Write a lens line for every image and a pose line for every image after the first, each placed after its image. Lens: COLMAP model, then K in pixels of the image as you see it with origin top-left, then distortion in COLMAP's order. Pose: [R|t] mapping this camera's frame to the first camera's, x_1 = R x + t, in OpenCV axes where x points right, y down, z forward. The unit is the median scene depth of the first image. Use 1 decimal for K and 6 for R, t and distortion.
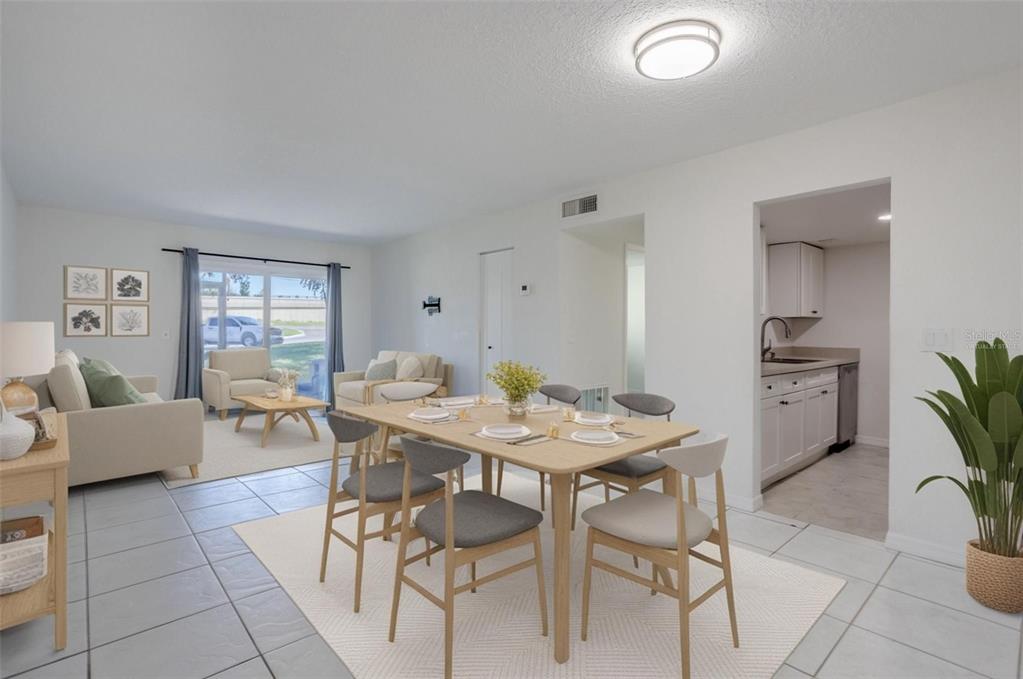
lens RADIAL K [[489.8, 0, 512.4], [0, 489.8, 340.0], [0, 0, 1]] dist [-0.000439, 0.000161]
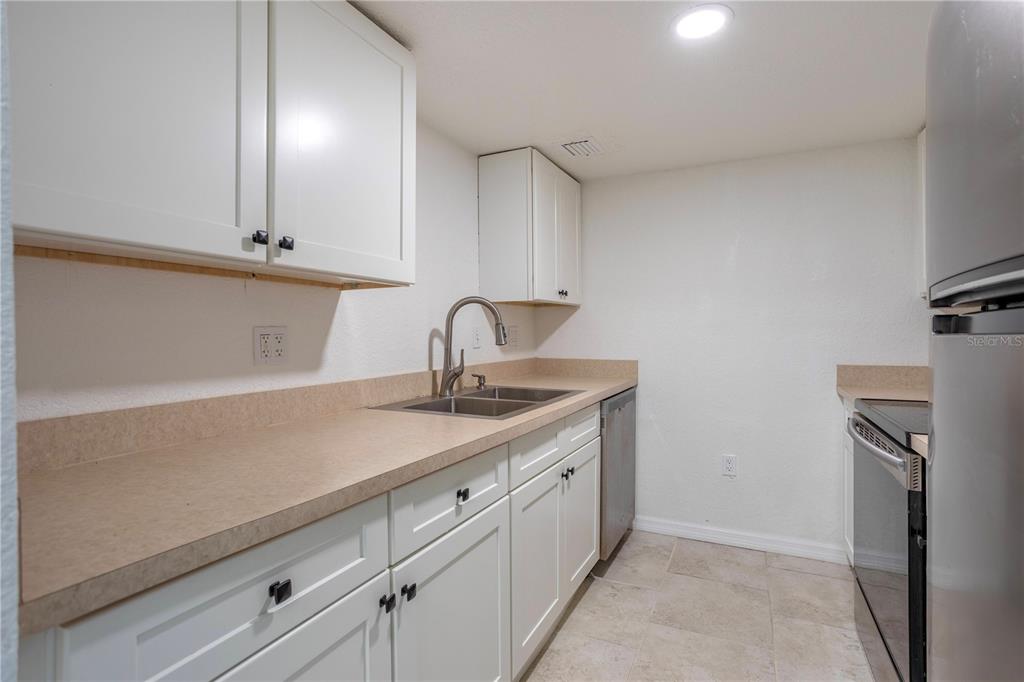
lens RADIAL K [[490.3, 0, 511.9], [0, 490.3, 336.9], [0, 0, 1]] dist [-0.000439, 0.000161]
pose [[0.934310, -0.009408, 0.356338, 0.391664], [0.010697, 0.999941, -0.001649, -0.010940], [-0.356302, 0.005353, 0.934356, 0.549517]]
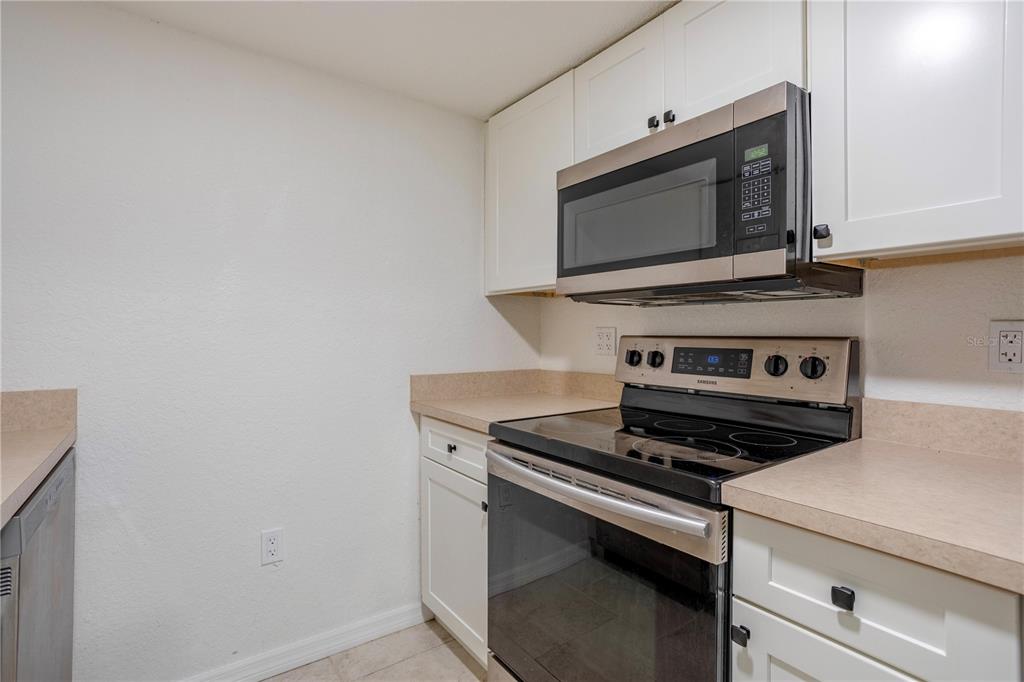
lens RADIAL K [[490.3, 0, 512.2], [0, 490.3, 340.9], [0, 0, 1]] dist [-0.000439, 0.000161]
pose [[0.120565, -0.011595, 0.992638, 0.498851], [0.005544, 0.999924, 0.011006, -0.011438], [-0.992690, 0.004176, 0.120620, 0.774179]]
